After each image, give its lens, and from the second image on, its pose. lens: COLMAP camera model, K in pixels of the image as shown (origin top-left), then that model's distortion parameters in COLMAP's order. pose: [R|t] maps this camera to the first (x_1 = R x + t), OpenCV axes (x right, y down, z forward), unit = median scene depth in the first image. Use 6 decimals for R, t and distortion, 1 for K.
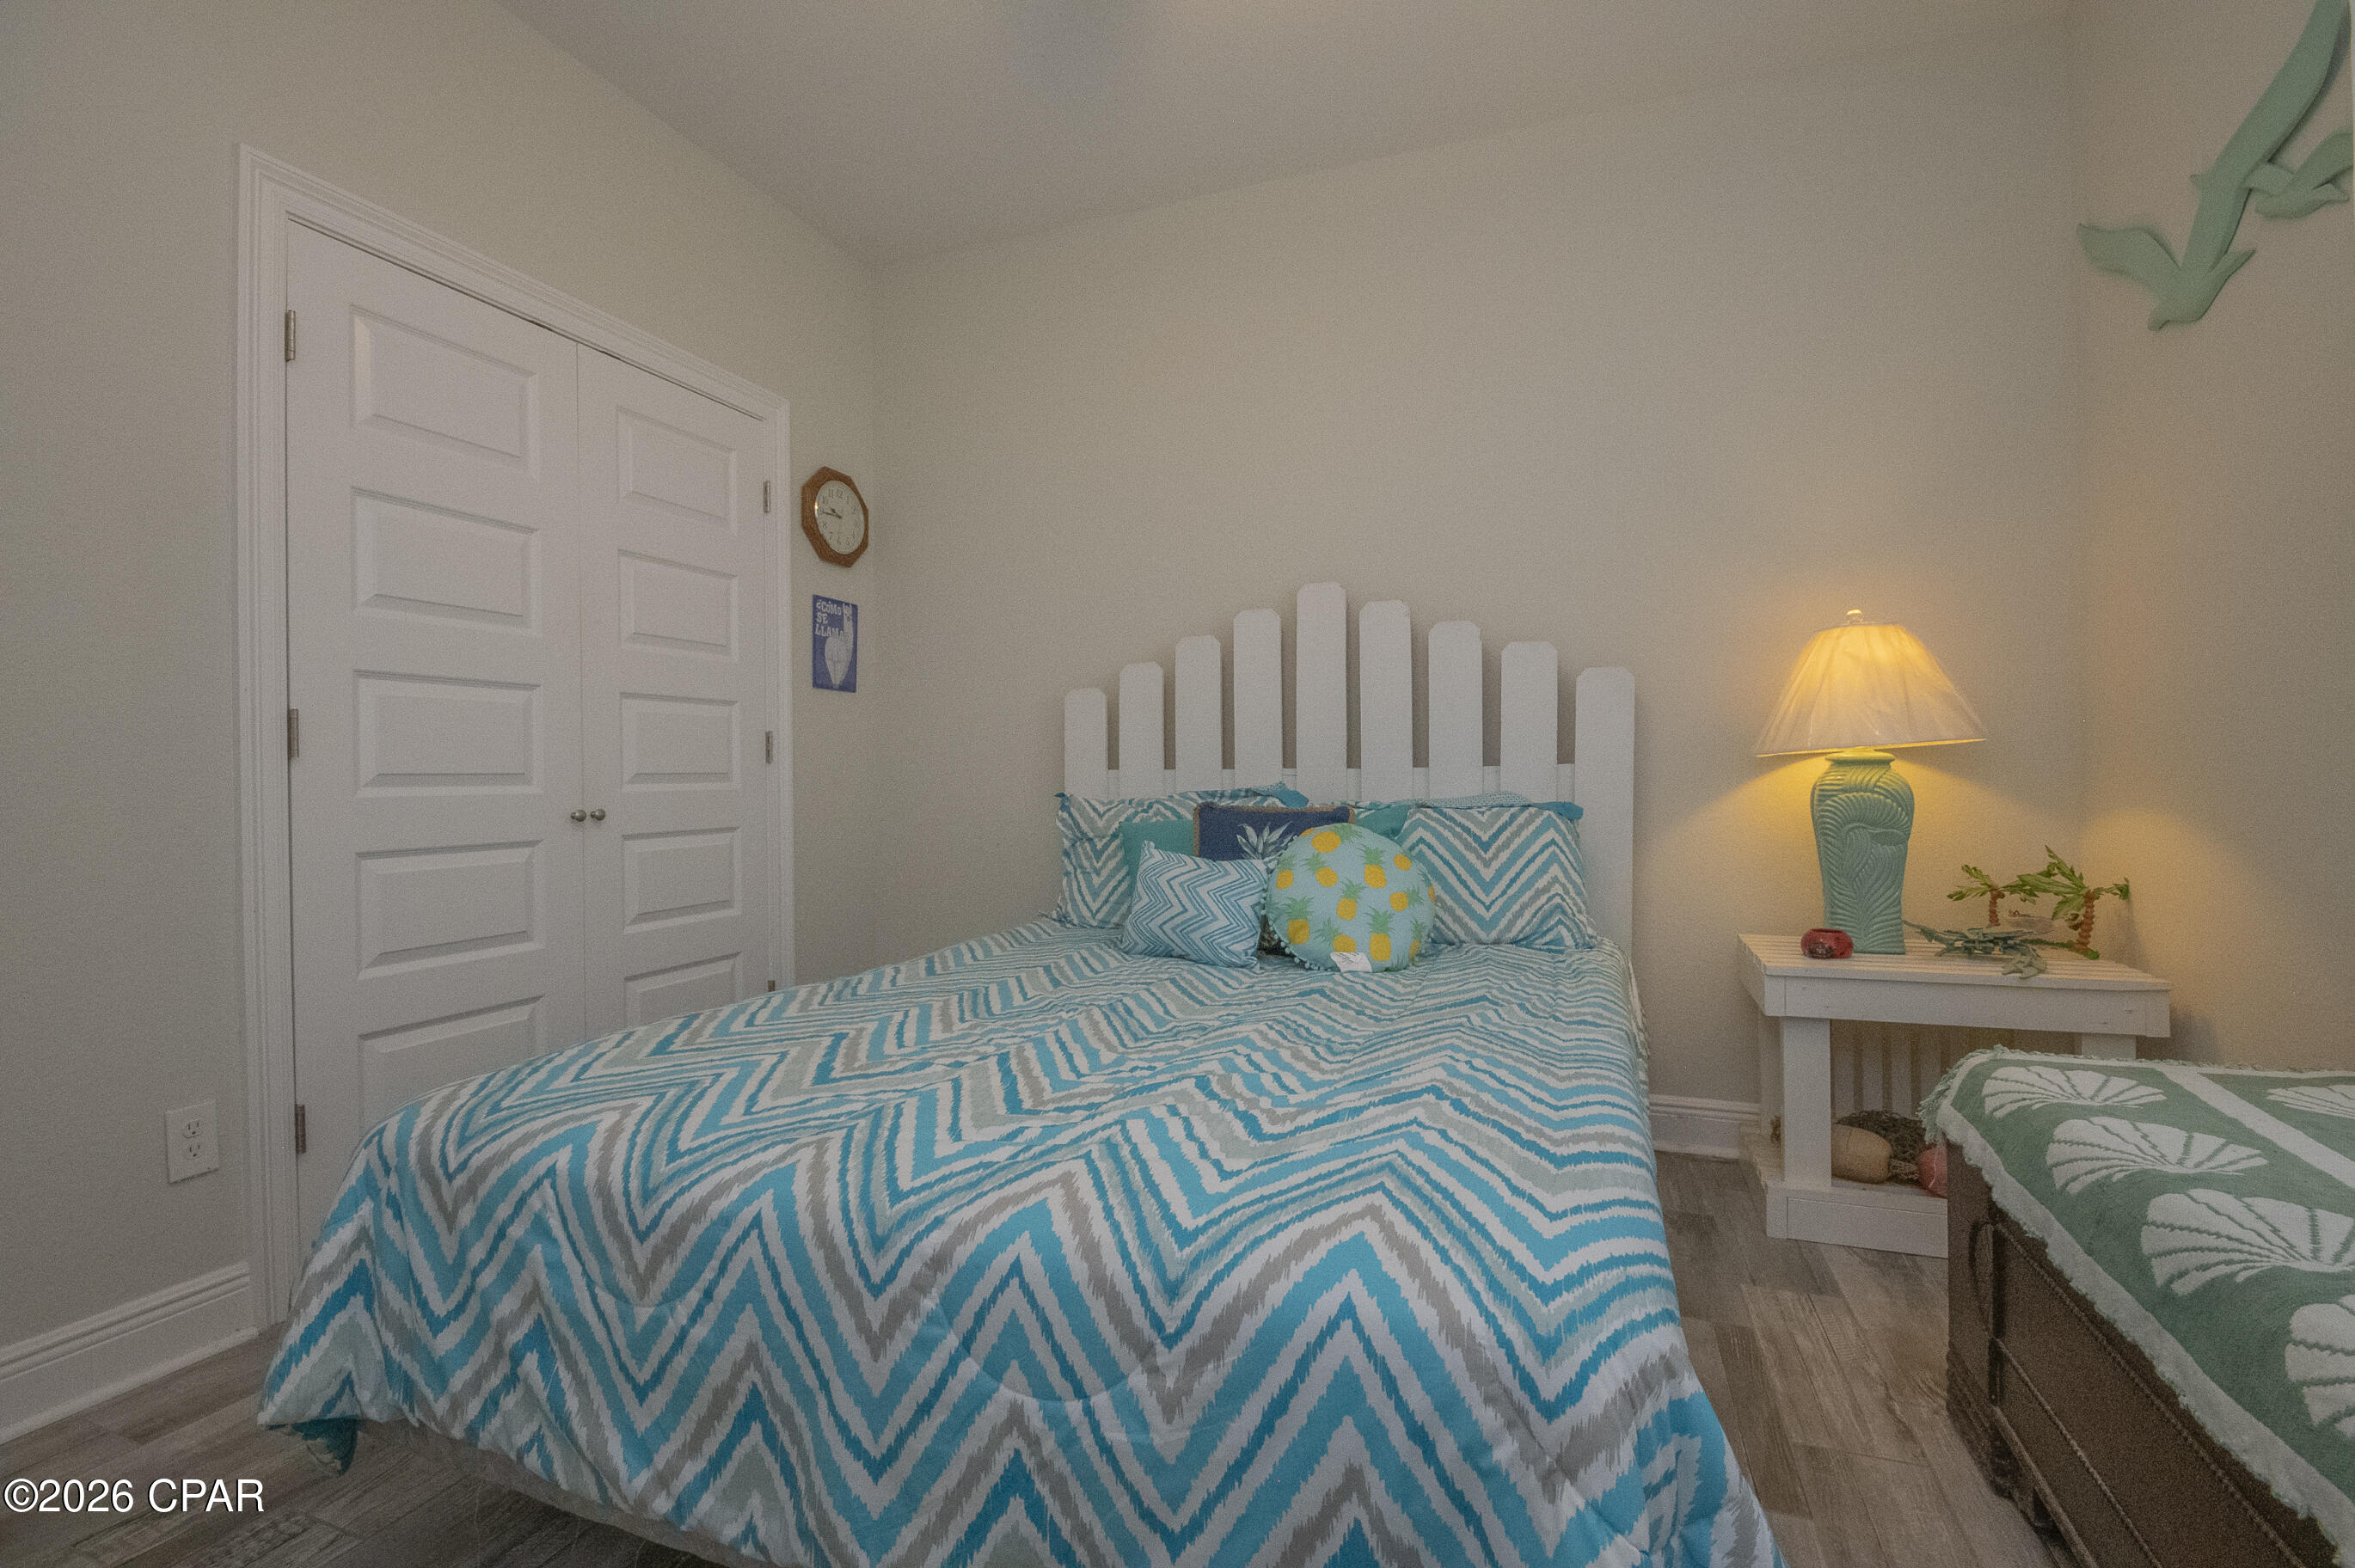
lens RADIAL K [[1034.9, 0, 1187.3], [0, 1034.9, 780.6], [0, 0, 1]] dist [0.006966, -0.009645]
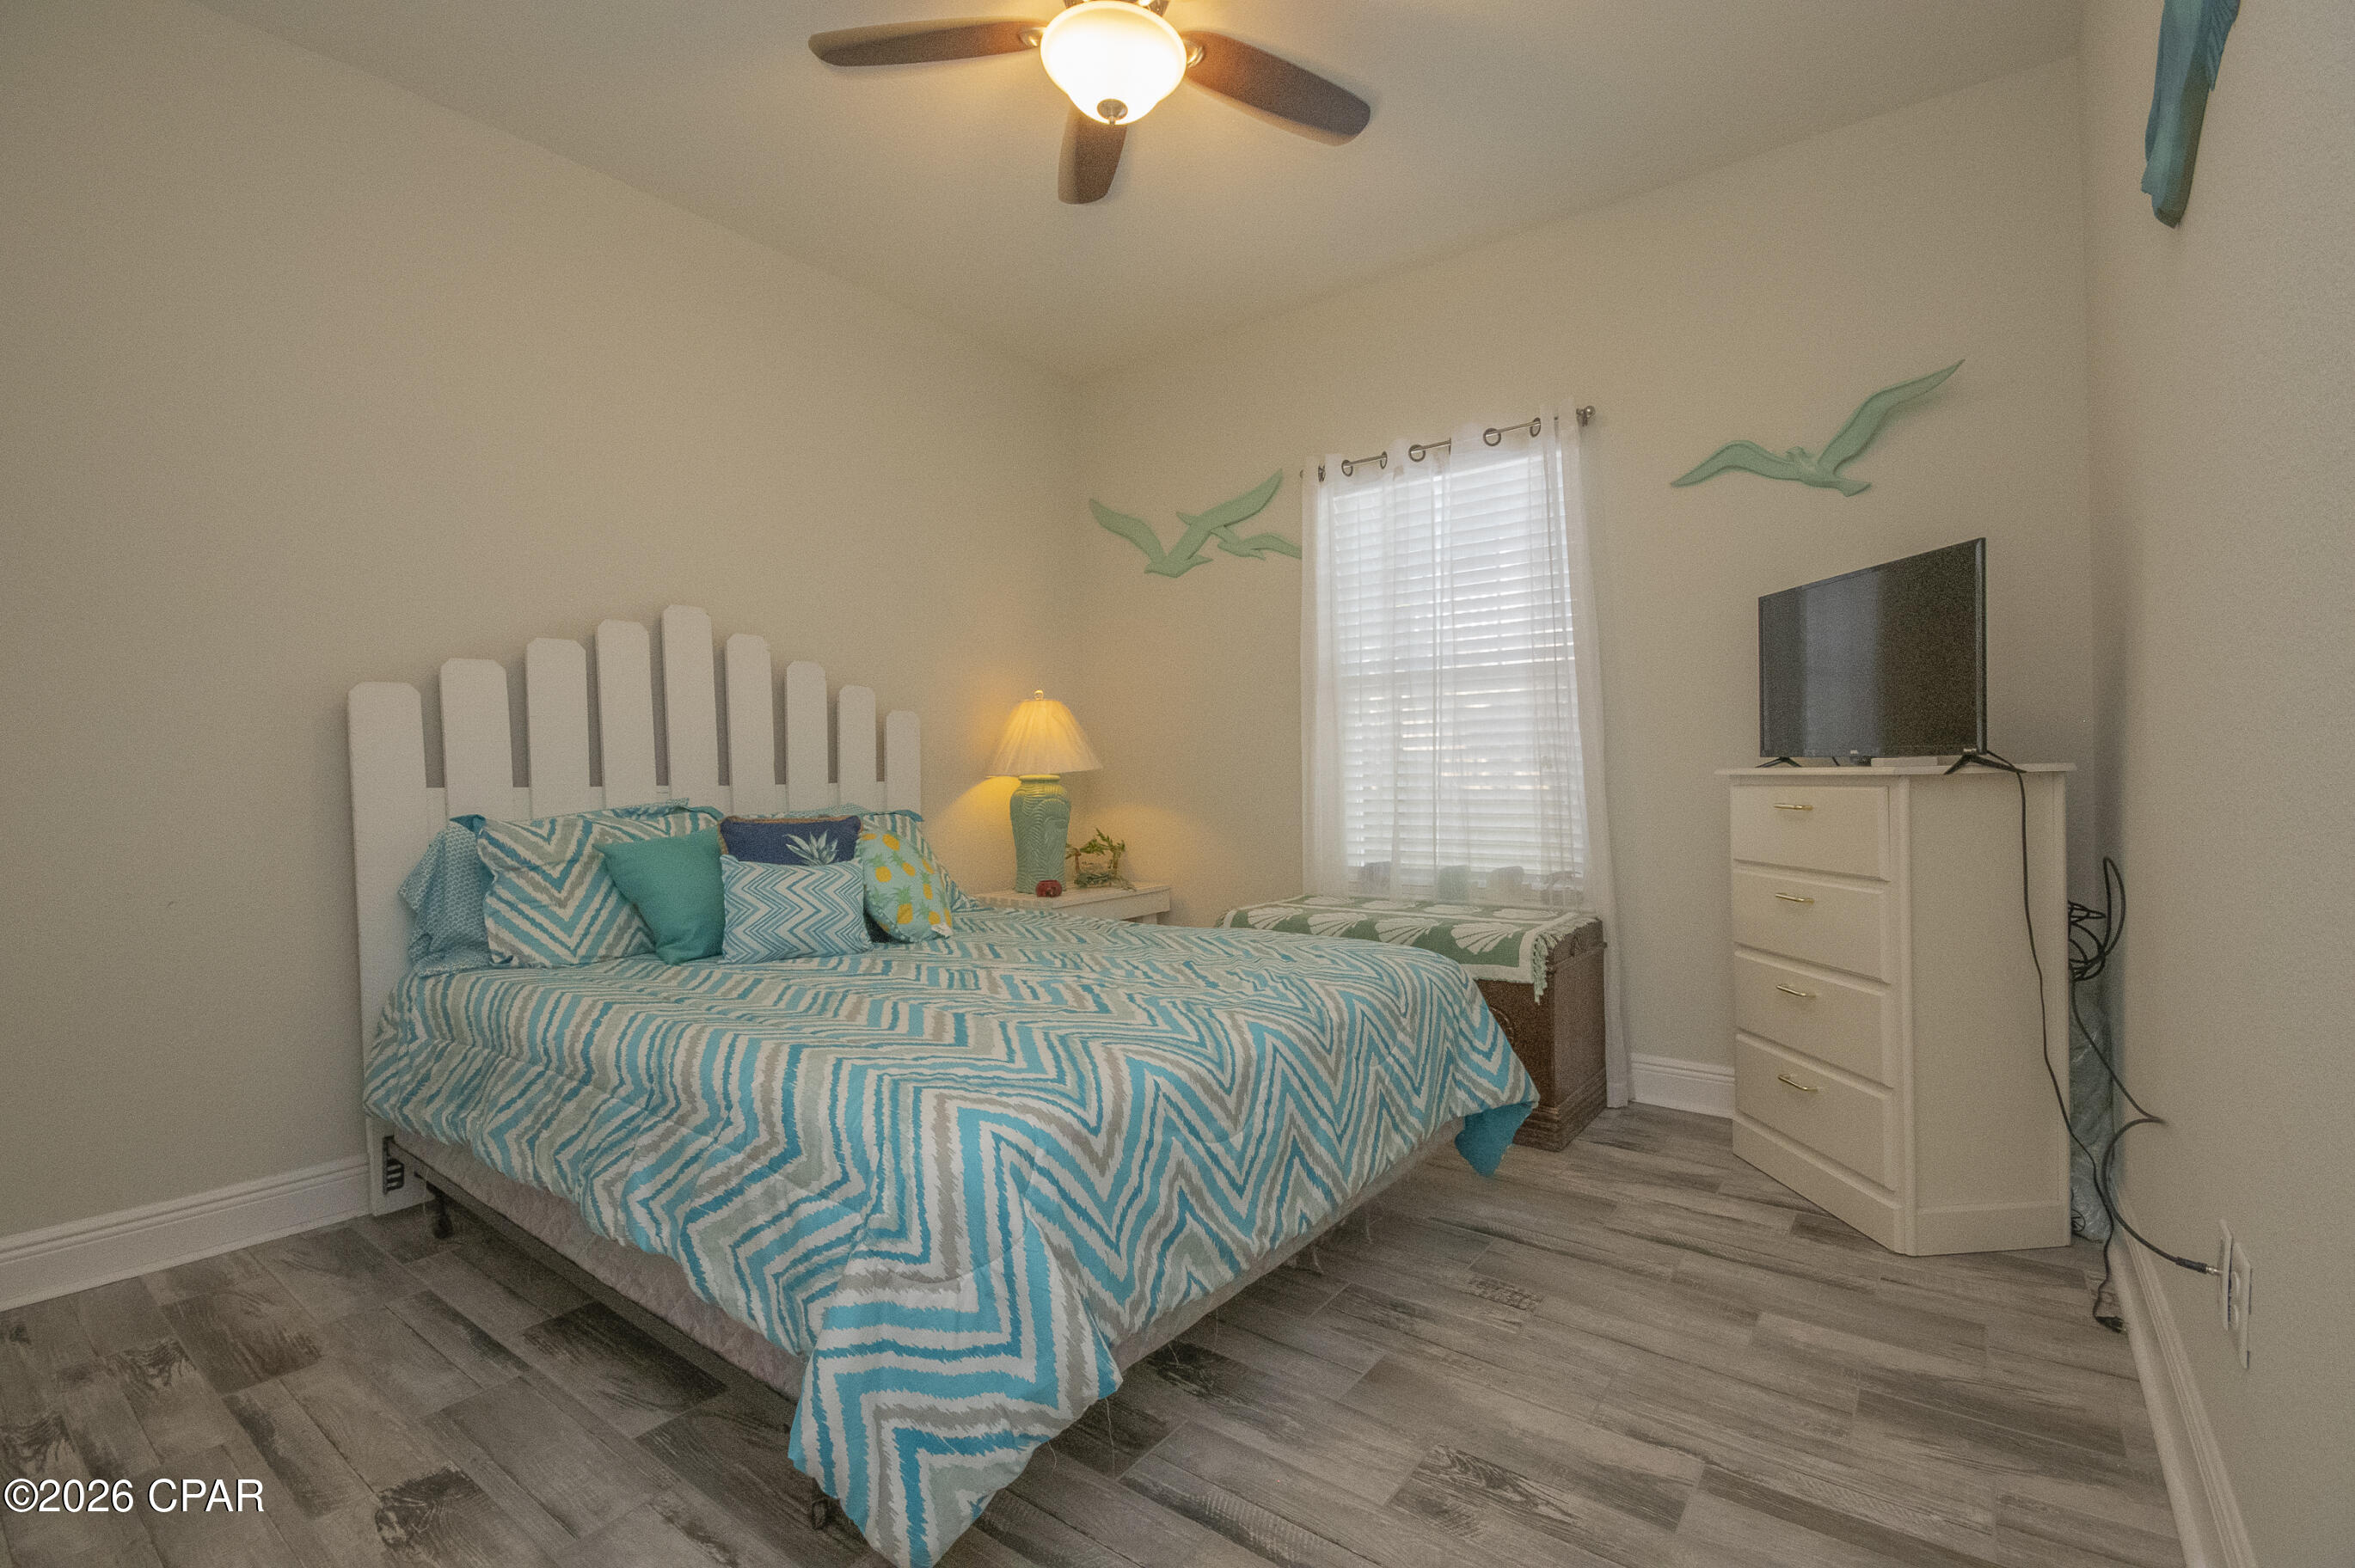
lens RADIAL K [[1034.9, 0, 1199.5], [0, 1034.9, 779.9], [0, 0, 1]] dist [0.006966, -0.009645]
pose [[0.276505, 0.006794, 0.960988, -0.879410], [0.016941, 0.999785, -0.011943, 0.005051], [-0.960863, 0.019582, 0.276331, 0.278007]]
